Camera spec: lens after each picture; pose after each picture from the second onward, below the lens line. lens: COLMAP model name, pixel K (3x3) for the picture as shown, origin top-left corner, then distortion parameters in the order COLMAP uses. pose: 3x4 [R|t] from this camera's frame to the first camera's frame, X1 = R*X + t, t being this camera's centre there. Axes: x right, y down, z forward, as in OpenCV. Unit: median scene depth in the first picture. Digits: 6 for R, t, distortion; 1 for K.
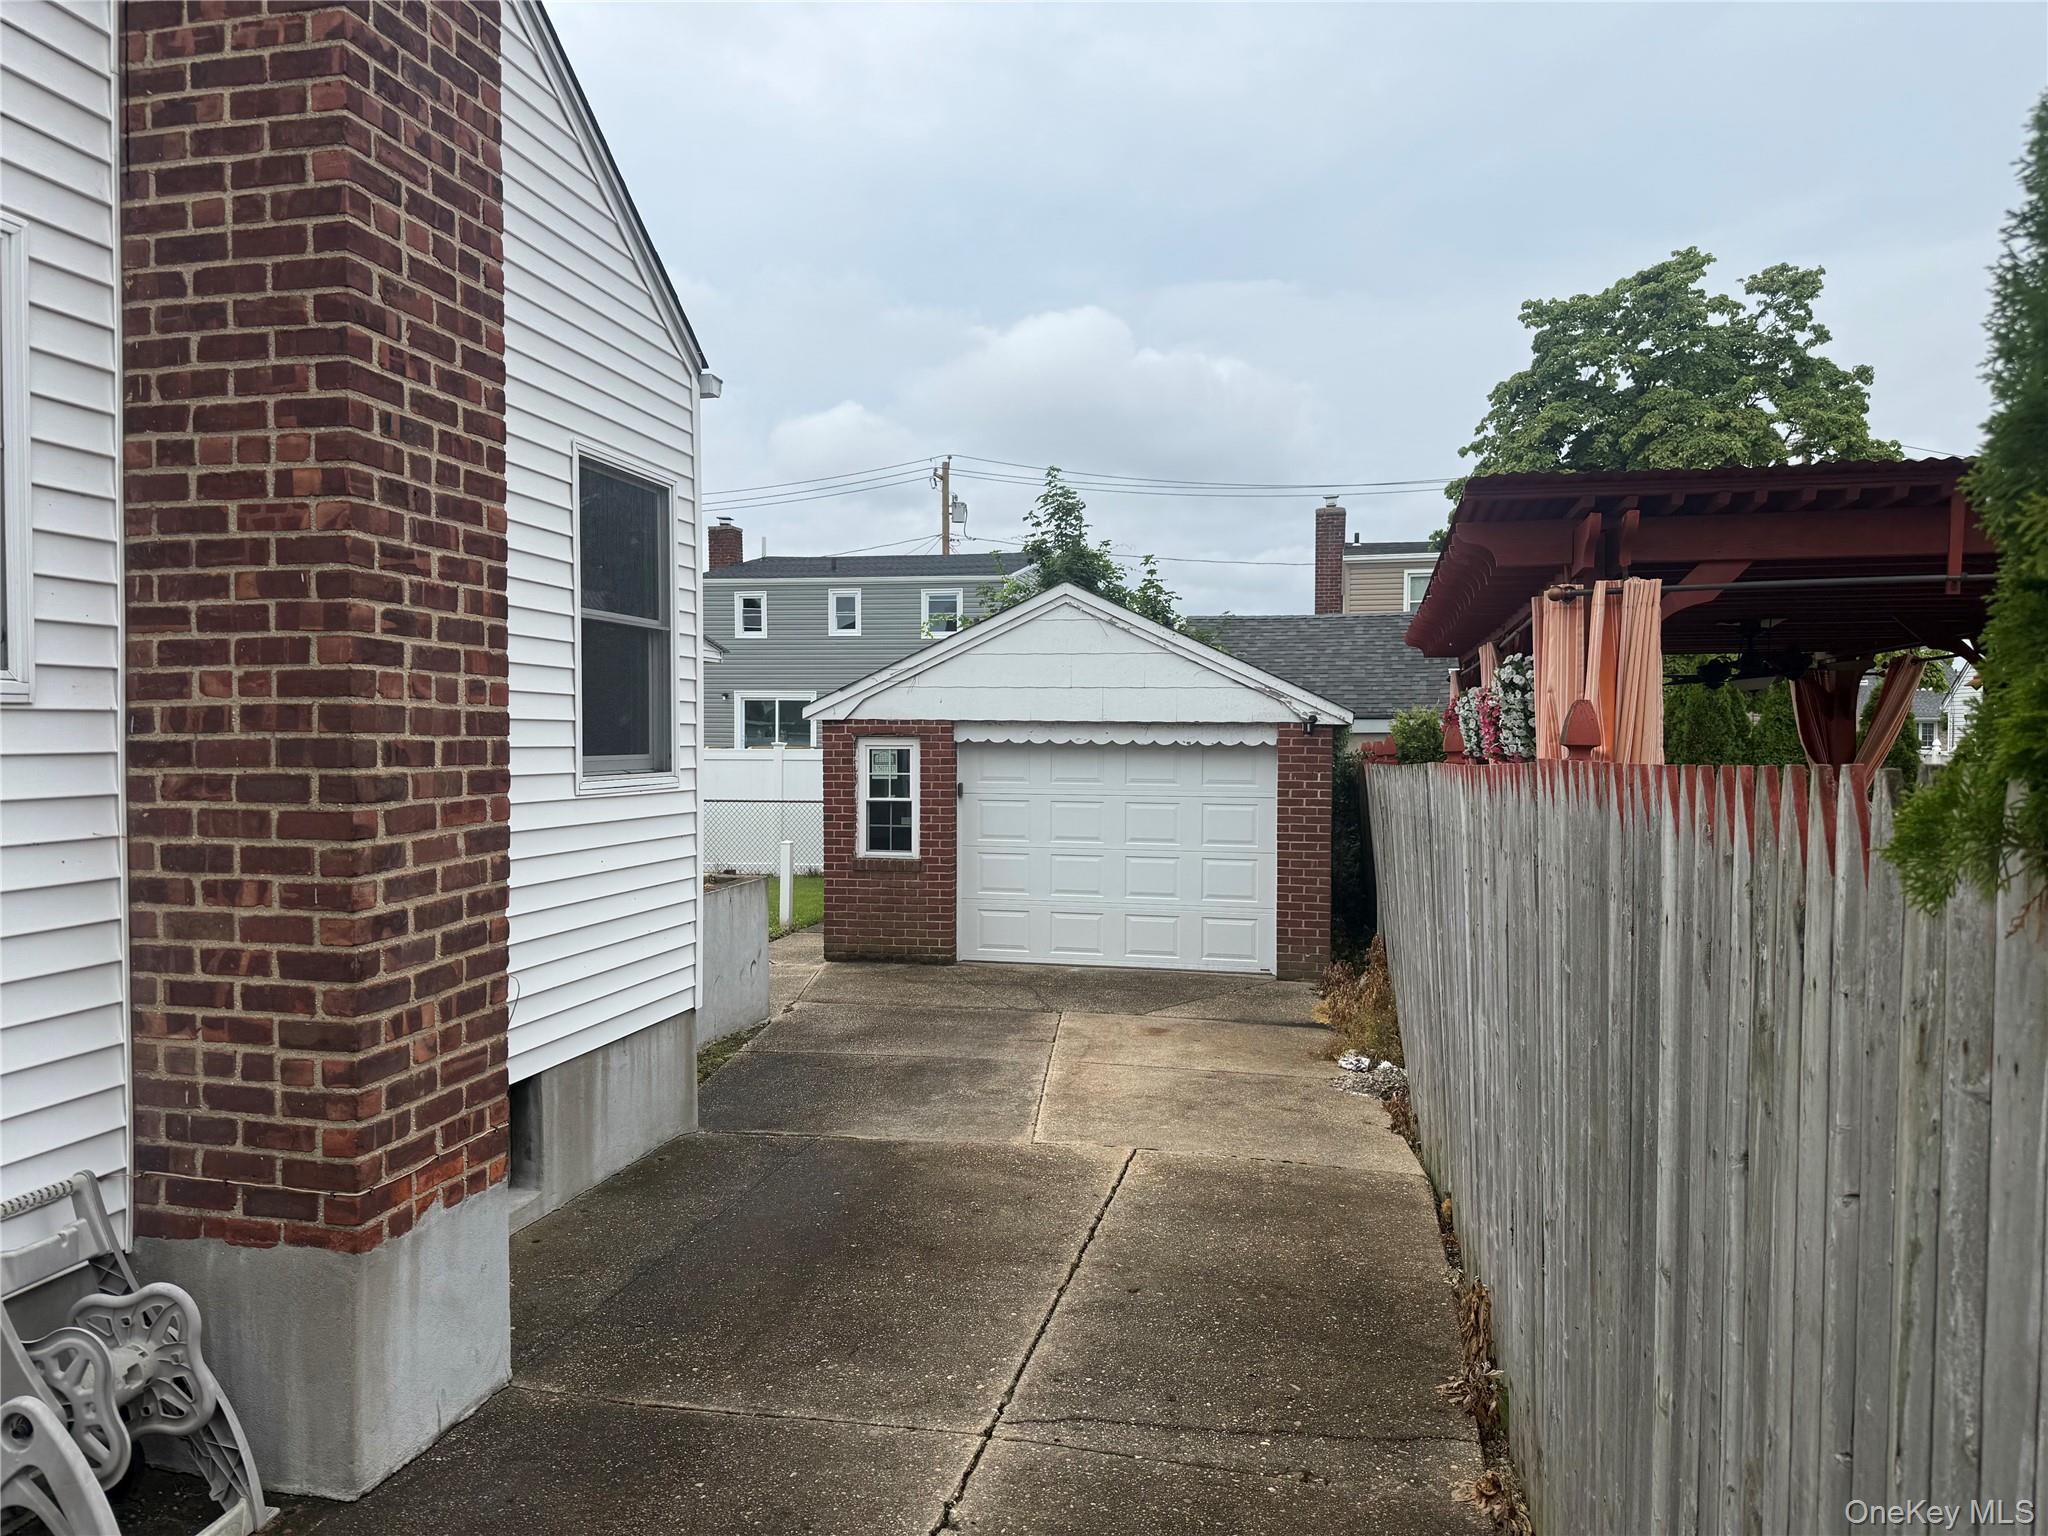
lens RADIAL K [[1439.9, 0, 1021.5], [0, 1439.9, 771.9], [0, 0, 1]] dist [0.010584, 0.002006]
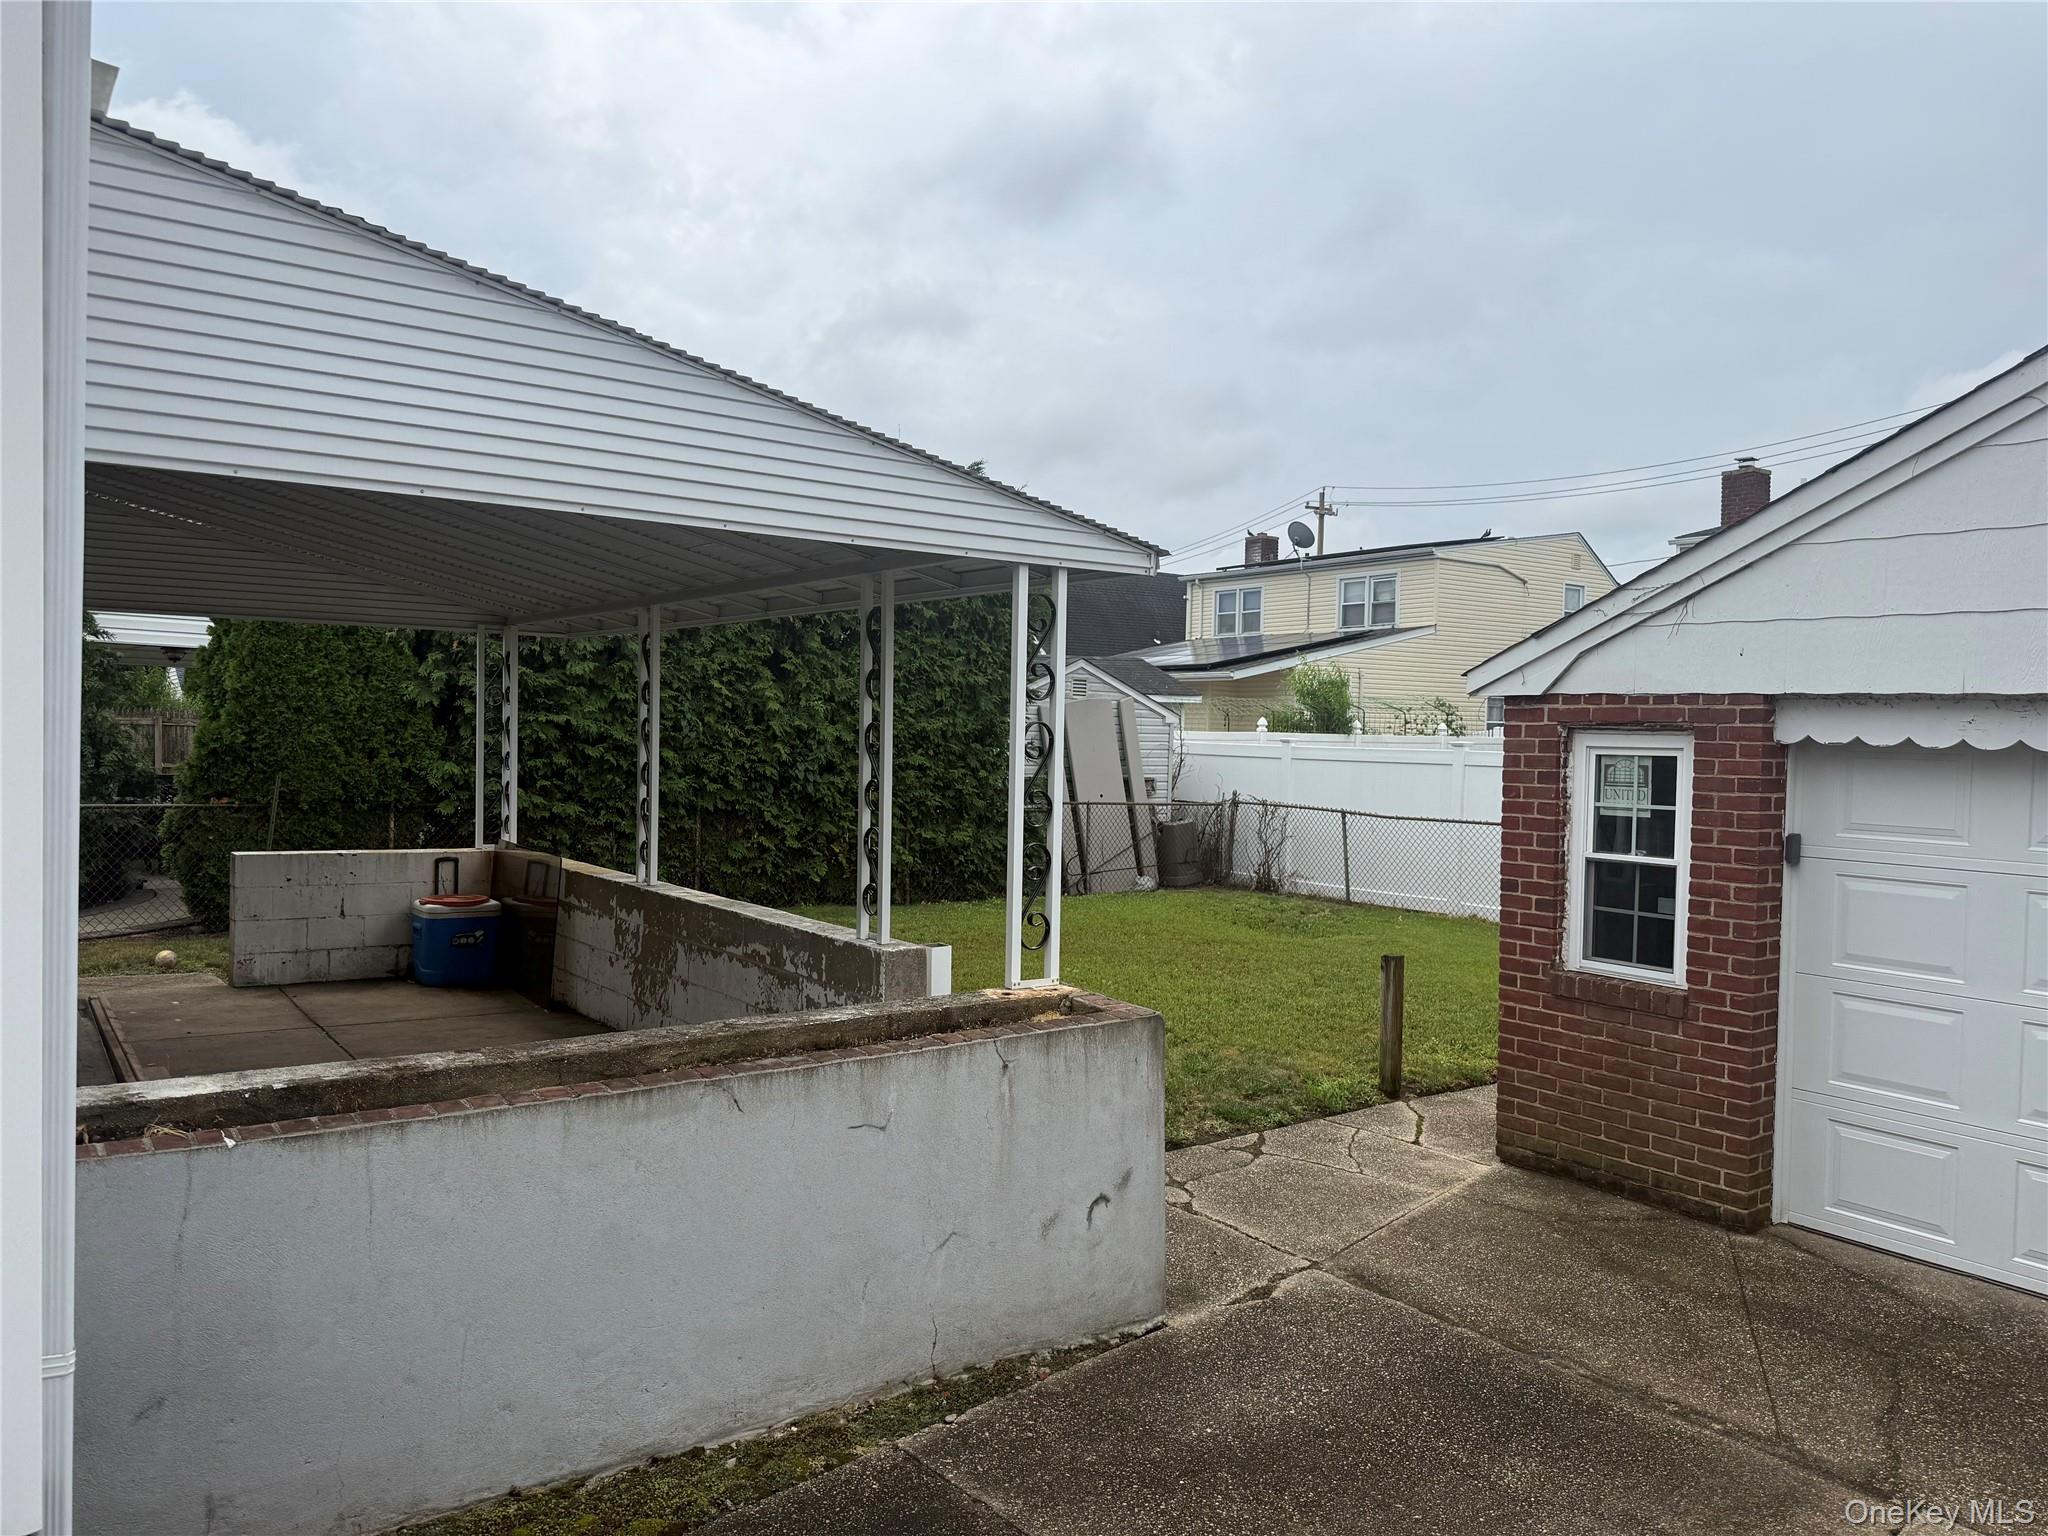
lens RADIAL K [[1439.9, 0, 1019.4], [0, 1439.9, 768.5], [0, 0, 1]] dist [0.010584, 0.002006]
pose [[0.744949, 0.029764, -0.666457, 0.078359], [-0.033038, 0.999424, 0.007705, -0.008325], [0.666303, 0.016279, 0.745503, 0.499594]]
